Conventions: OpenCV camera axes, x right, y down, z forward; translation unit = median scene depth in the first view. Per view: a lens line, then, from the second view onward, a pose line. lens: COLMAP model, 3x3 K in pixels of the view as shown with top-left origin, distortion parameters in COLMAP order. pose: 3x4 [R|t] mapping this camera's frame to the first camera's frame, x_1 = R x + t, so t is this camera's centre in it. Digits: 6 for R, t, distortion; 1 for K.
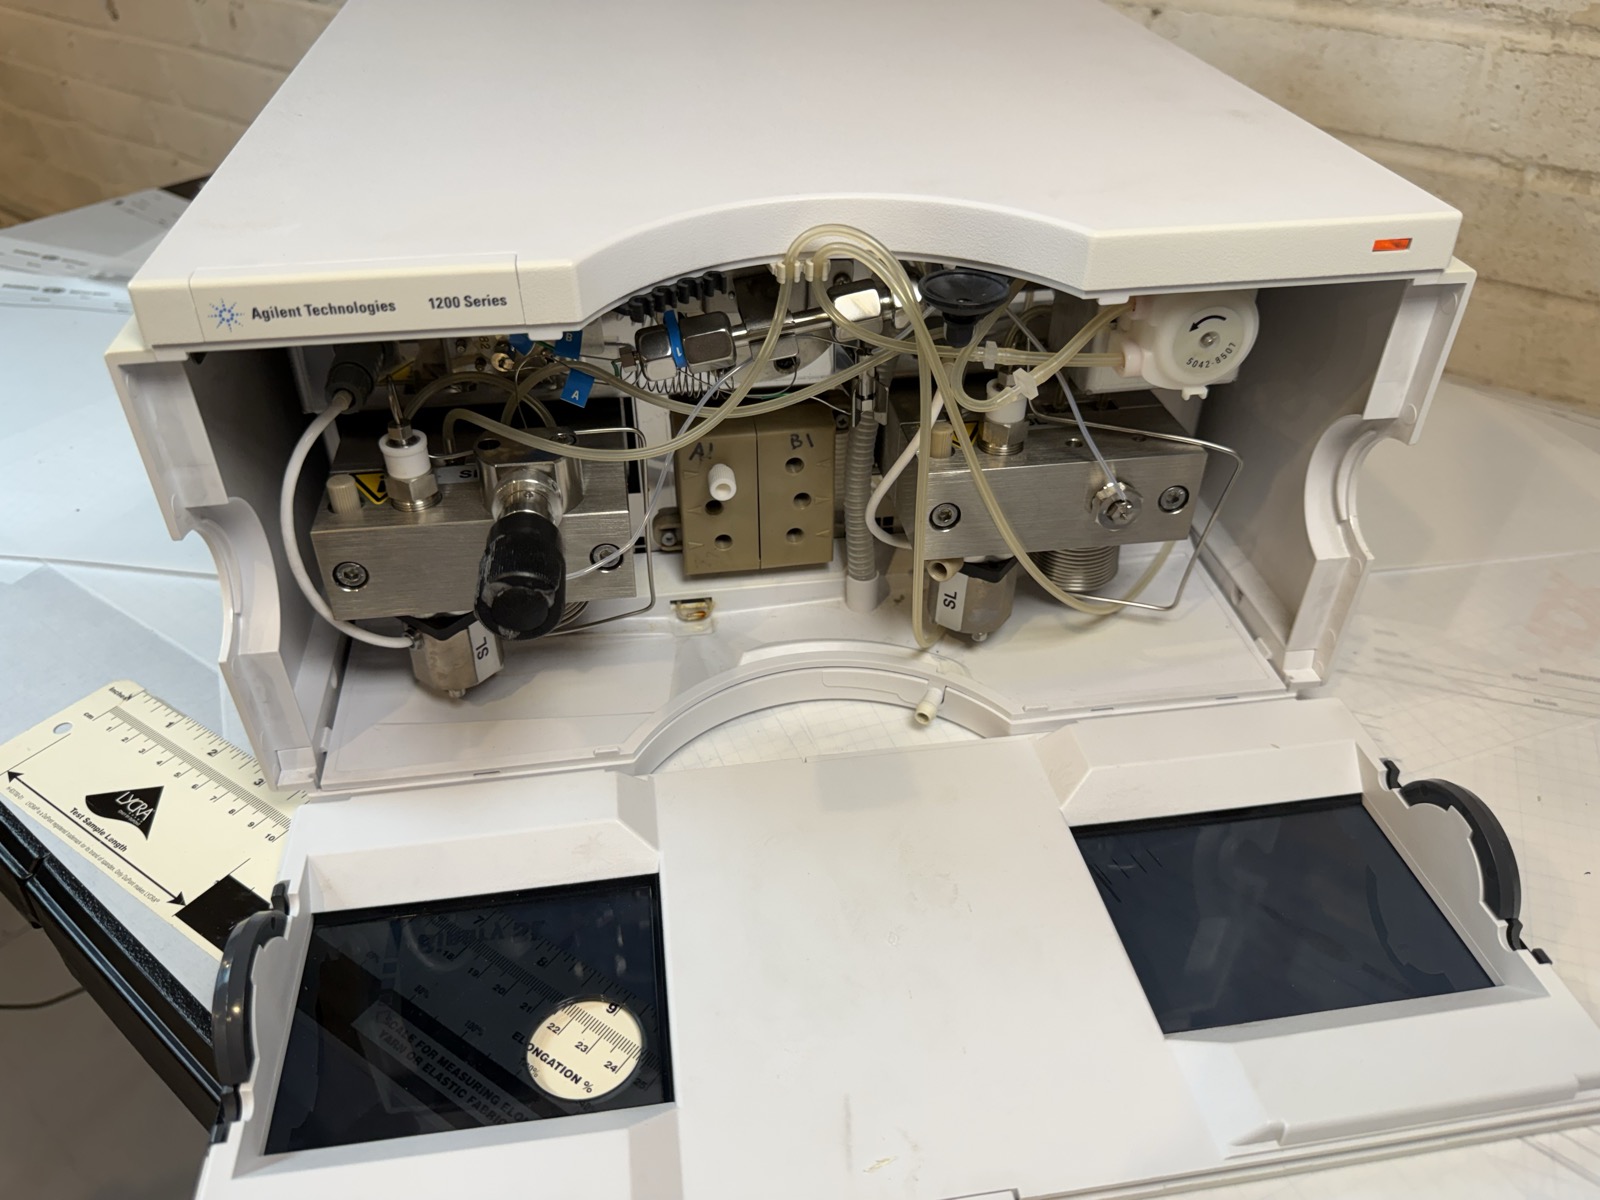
lens RADIAL K [[1185.8, 0, 783.1], [0, 1185.8, 605.8], [0, 0, 1]] dist [0.100528, -0.185363]
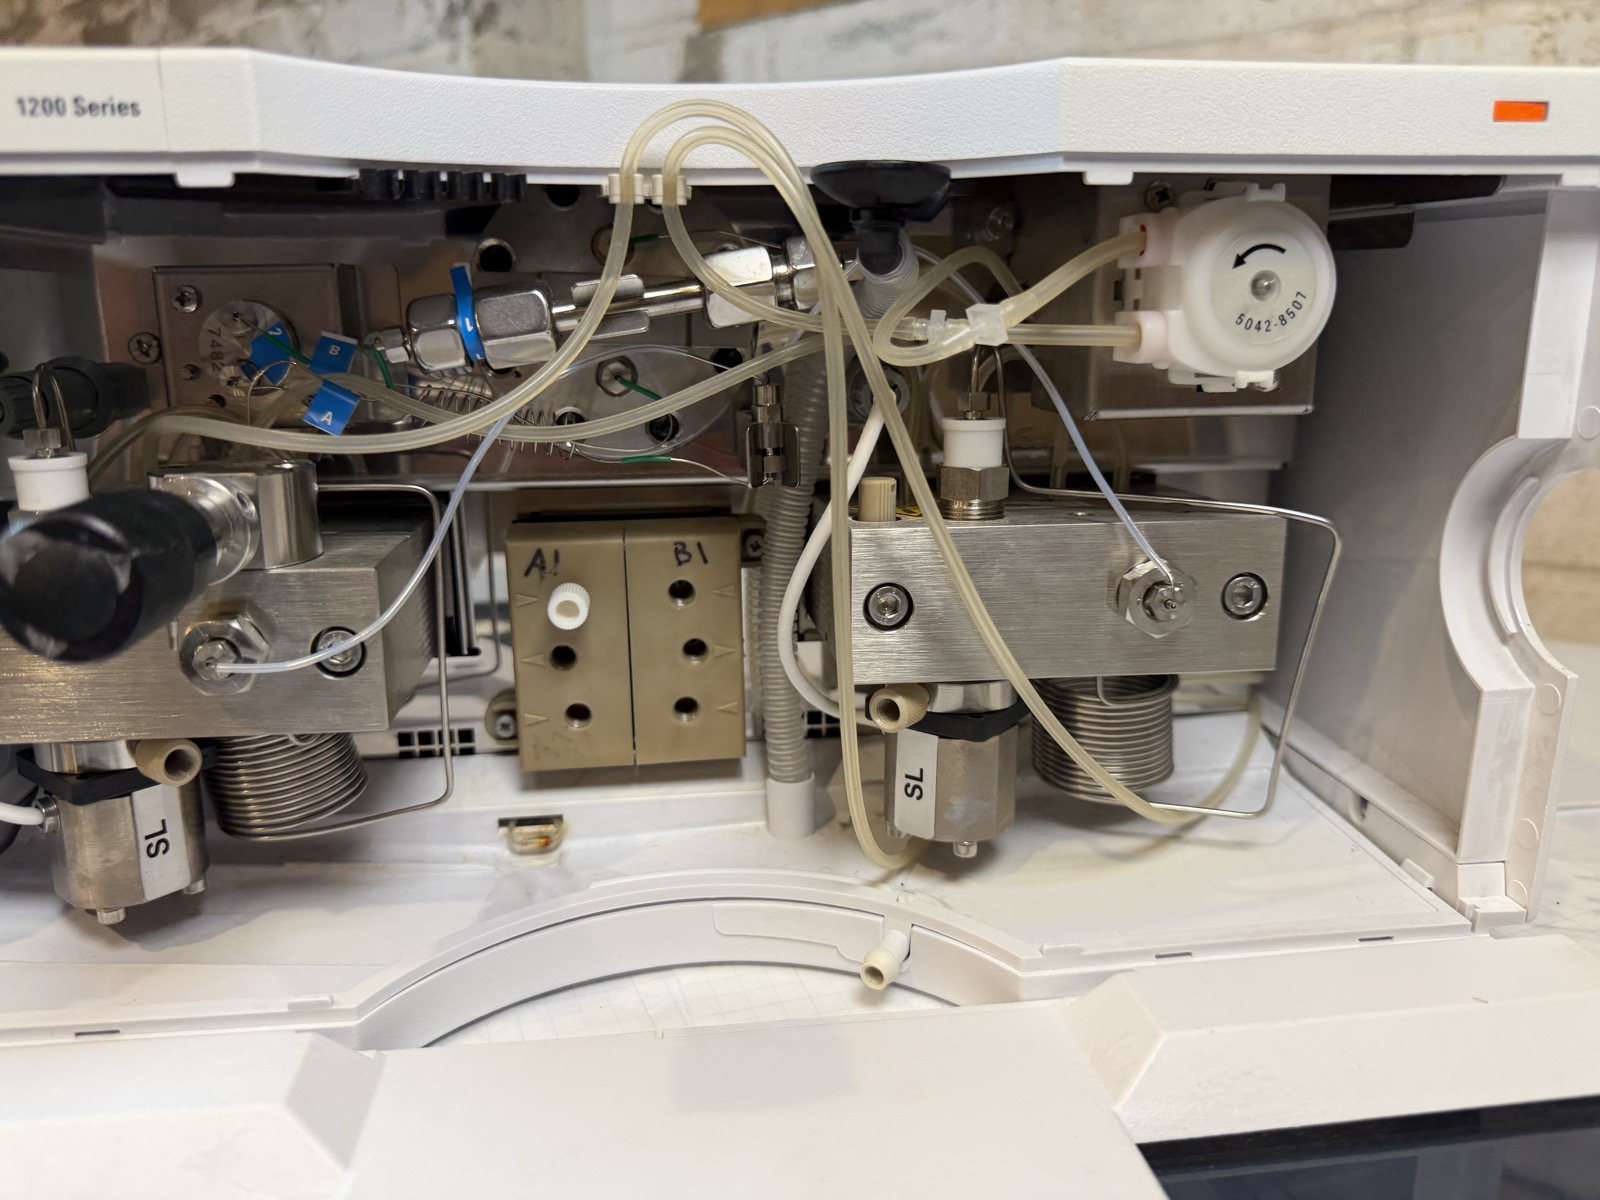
lens RADIAL K [[1185.0, 0, 792.0], [0, 1185.0, 604.1], [0, 0, 1]] dist [-0.019918, -0.003391]
pose [[0.999636, 0.001808, -0.026920, 0.096743], [-0.012533, 0.914680, -0.403984, 0.171028], [0.023893, 0.404175, 0.914370, 0.402156]]
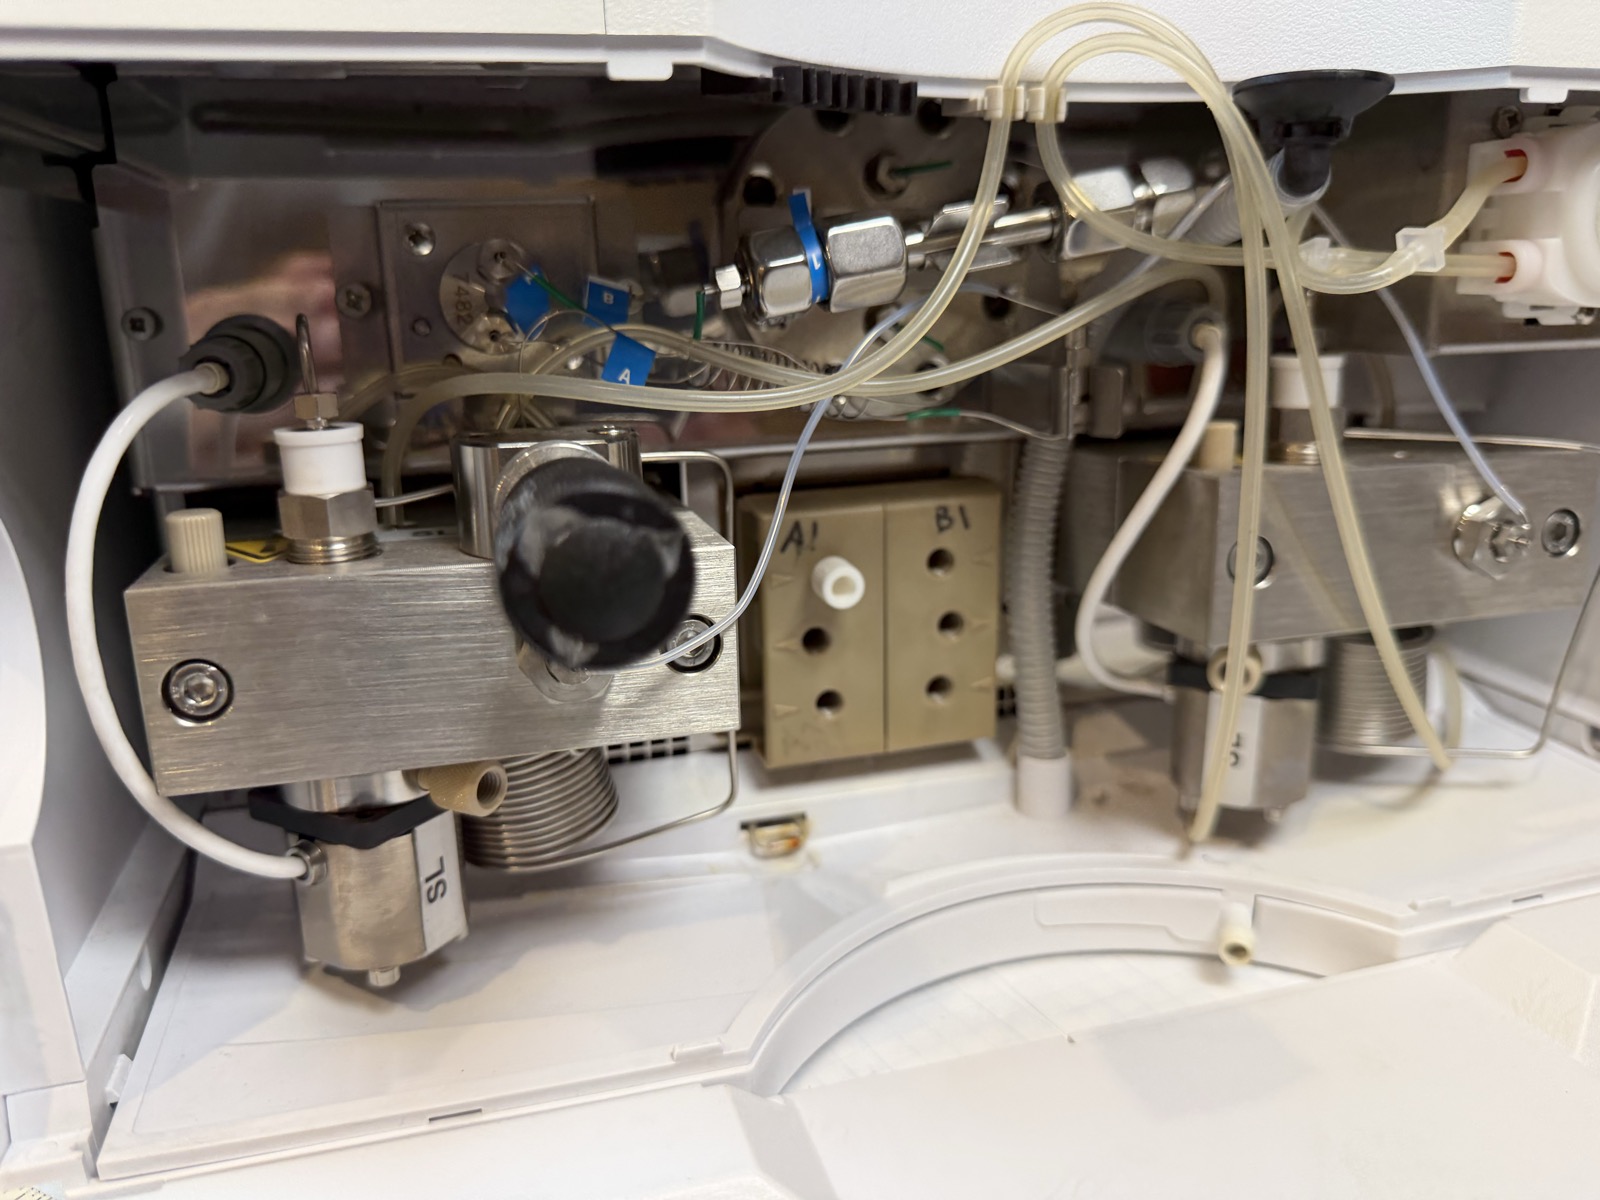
lens RADIAL K [[1185.3, 0, 773.4], [0, 1185.3, 622.4], [0, 0, 1]] dist [-0.004262, -0.044681]
pose [[0.990993, -0.057065, 0.121143, -0.164555], [0.098254, 0.924518, -0.368257, 0.140744], [-0.090984, 0.376843, 0.921798, 0.466620]]
